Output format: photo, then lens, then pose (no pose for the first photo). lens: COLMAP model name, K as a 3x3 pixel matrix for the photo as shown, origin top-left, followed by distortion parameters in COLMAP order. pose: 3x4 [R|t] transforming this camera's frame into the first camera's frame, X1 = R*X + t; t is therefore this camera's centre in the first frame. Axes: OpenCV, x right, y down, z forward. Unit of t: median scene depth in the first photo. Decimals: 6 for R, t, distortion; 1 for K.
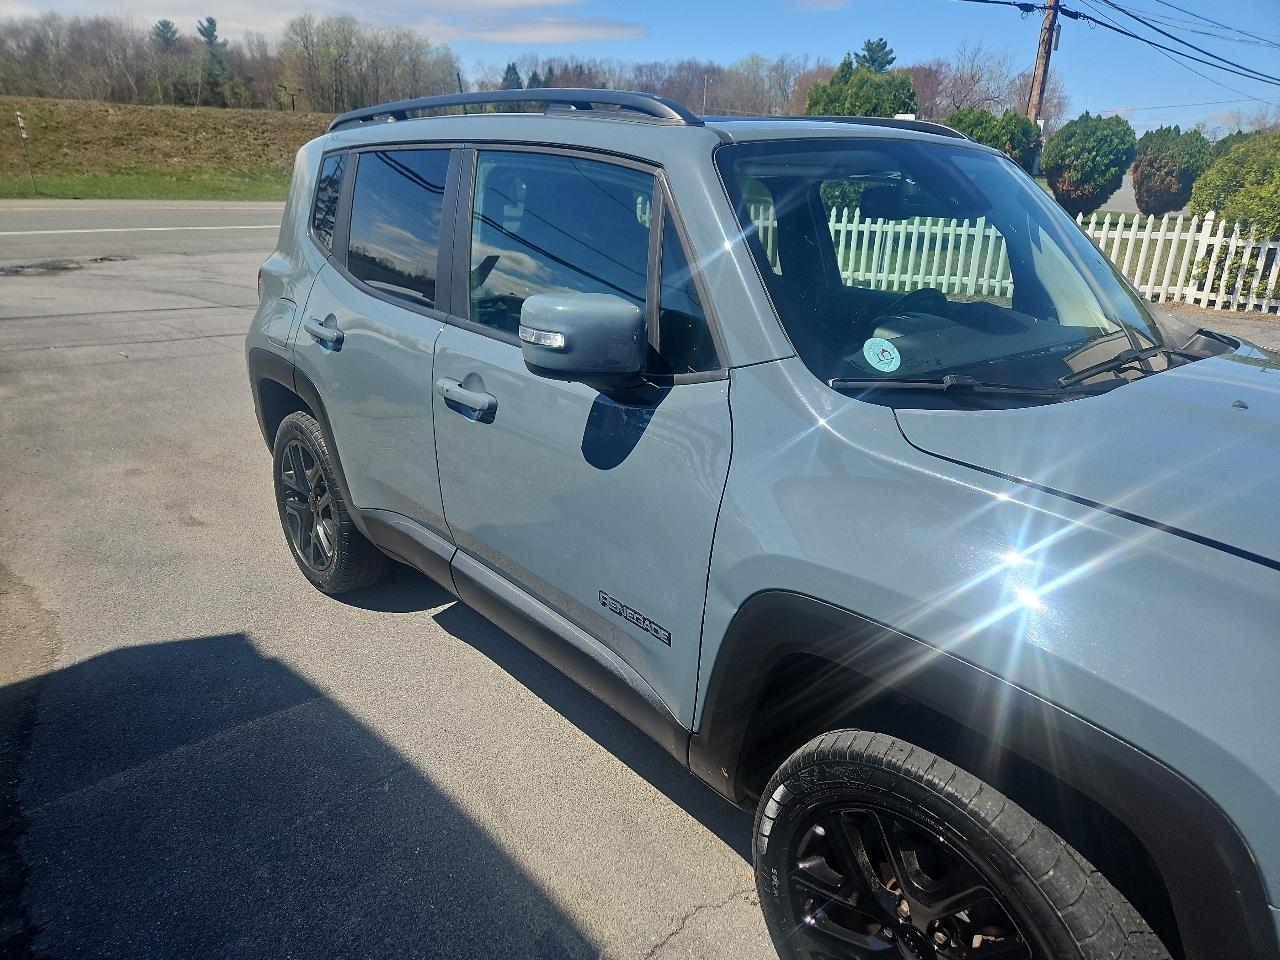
lens RADIAL K [[847.2, 0, 637.1], [0, 847.2, 480.2], [0, 0, 1]] dist [0.068472, -0.053993]
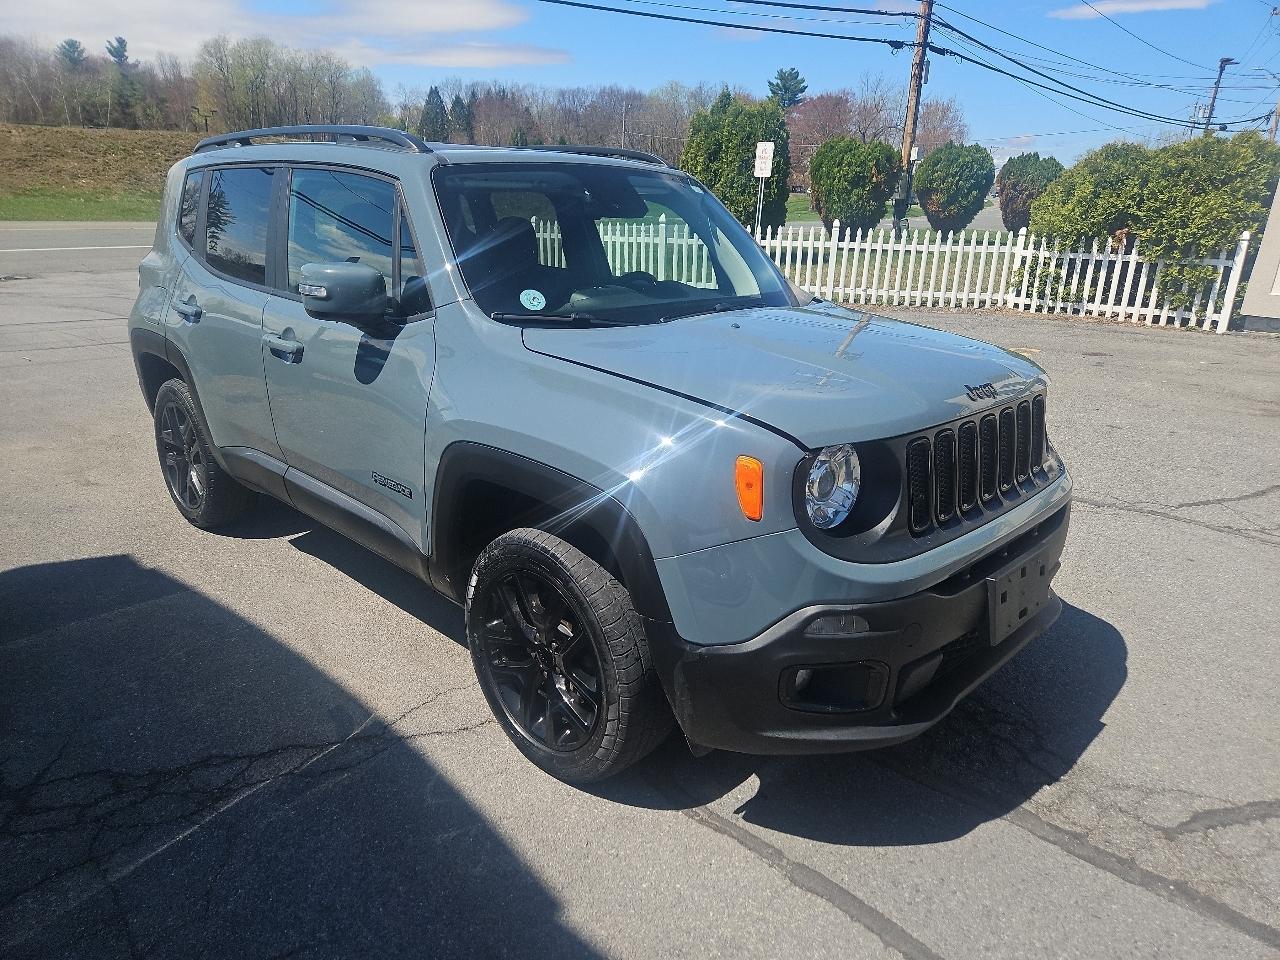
lens RADIAL K [[847.2, 0, 637.1], [0, 847.2, 480.2], [0, 0, 1]] dist [0.068472, -0.053993]
pose [[0.996933, -0.024701, 0.074259, 0.058235], [0.026438, 0.999397, -0.022497, 0.037149], [-0.073659, 0.024391, 0.996985, -0.093809]]
